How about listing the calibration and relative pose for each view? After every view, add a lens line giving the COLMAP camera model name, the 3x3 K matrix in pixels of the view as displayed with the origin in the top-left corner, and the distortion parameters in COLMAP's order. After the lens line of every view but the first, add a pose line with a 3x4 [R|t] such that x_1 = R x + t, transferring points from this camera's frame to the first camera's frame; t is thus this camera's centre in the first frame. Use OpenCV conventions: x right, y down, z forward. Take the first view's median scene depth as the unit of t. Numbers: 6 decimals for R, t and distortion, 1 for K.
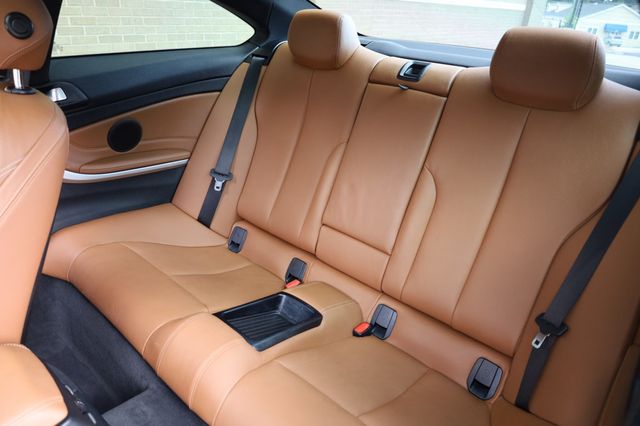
lens RADIAL K [[444.6, 0, 320.0], [0, 444.6, 213.0], [0, 0, 1]] dist [-0.004137, -0.002724]
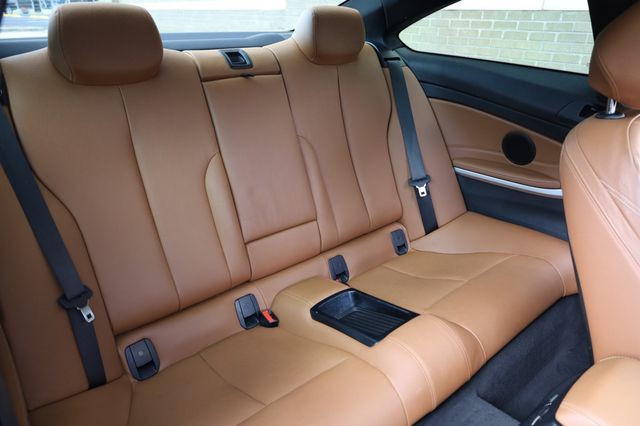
lens RADIAL K [[444.6, 0, 320.0], [0, 444.6, 213.0], [0, 0, 1]] dist [-0.004137, -0.002724]
pose [[0.134190, -0.478973, 0.867513, -0.793437], [0.405208, 0.825419, 0.393053, -0.349394], [-0.904323, 0.298779, 0.304847, 0.631982]]
